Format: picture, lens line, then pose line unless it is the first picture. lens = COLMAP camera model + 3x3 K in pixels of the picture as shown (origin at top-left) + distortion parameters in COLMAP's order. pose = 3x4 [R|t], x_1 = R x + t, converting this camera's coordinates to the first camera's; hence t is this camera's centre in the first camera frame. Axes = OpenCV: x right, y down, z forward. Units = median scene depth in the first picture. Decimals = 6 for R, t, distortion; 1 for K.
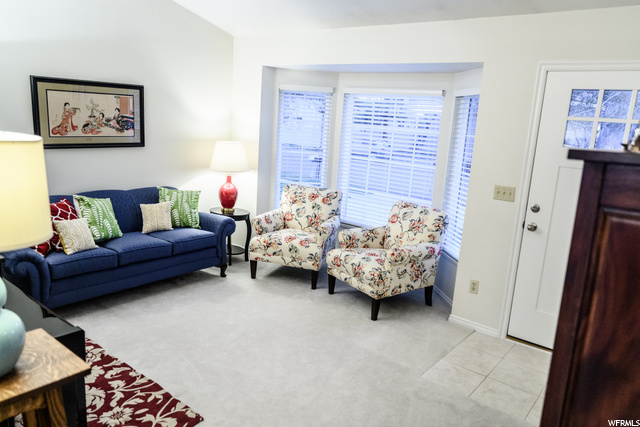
lens RADIAL K [[473.3, 0, 320.0], [0, 473.3, 213.5], [0, 0, 1]] dist [-0.000172, 0.002436]
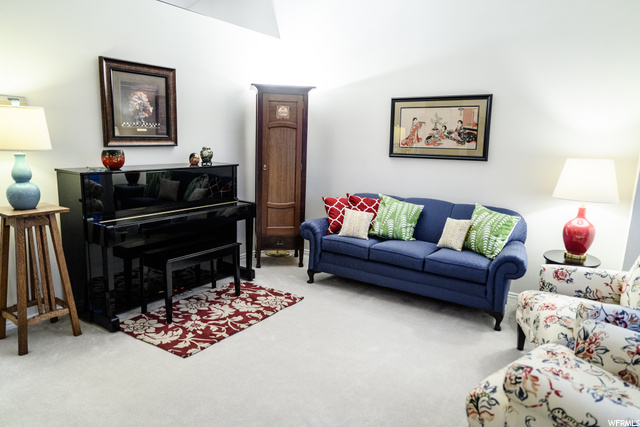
lens RADIAL K [[434.8, 0, 320.0], [0, 434.8, 213.5], [0, 0, 1]] dist [-0.000156, 0.000607]
pose [[0.088375, 0.118541, -0.989009, 0.479669], [-0.224882, 0.969633, 0.096124, -0.055363], [0.970370, 0.213915, 0.112349, 0.665045]]
